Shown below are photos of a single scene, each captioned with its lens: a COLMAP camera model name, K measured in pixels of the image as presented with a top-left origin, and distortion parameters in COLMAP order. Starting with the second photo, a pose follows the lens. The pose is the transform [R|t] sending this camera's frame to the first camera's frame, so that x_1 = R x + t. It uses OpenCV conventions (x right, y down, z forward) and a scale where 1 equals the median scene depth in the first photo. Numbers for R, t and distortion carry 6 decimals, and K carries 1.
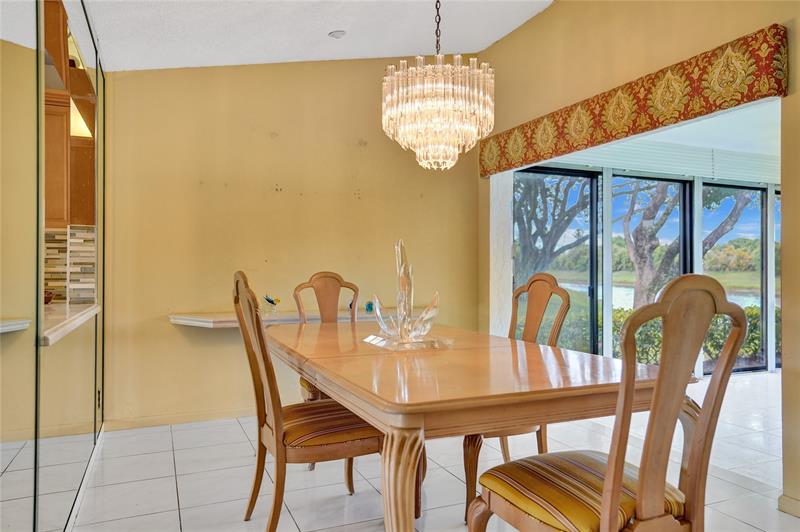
lens RADIAL K [[545.8, 0, 402.6], [0, 545.8, 264.1], [0, 0, 1]] dist [-0.008075, 0.018462]
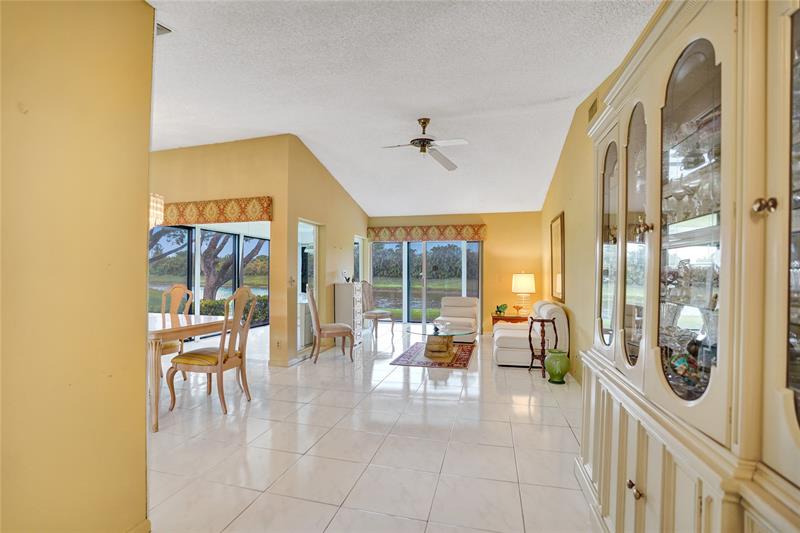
lens RADIAL K [[370.6, 0, 377.6], [0, 370.6, 271.9], [0, 0, 1]] dist [-0.055496, 0.020519]
pose [[0.654401, 0.005848, 0.756125, -0.374409], [-0.009499, 0.999955, 0.000487, -0.043610], [-0.756088, -0.007502, 0.654427, -0.649405]]
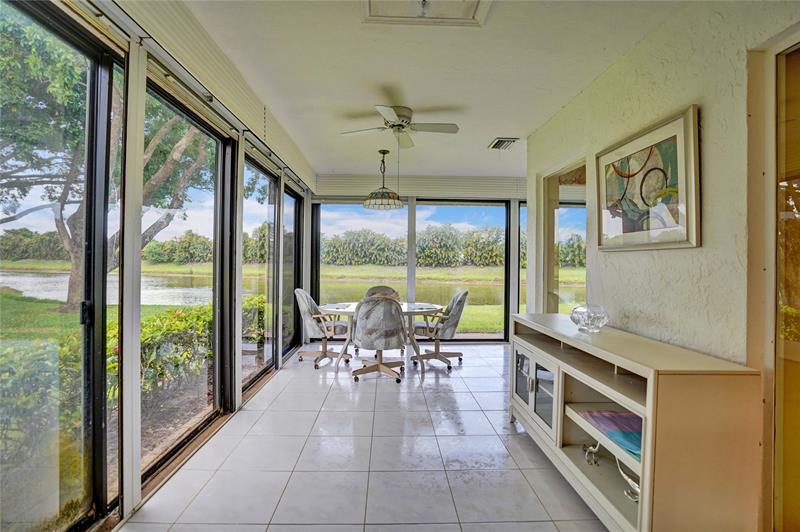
lens RADIAL K [[370.6, 0, 387.0], [0, 370.6, 259.4], [0, 0, 1]] dist [-0.055496, 0.020519]
pose [[0.388627, 0.008012, 0.921360, 0.357579], [-0.018855, 0.999822, -0.000742, 0.004461], [-0.921202, -0.017084, 0.388709, 1.394146]]
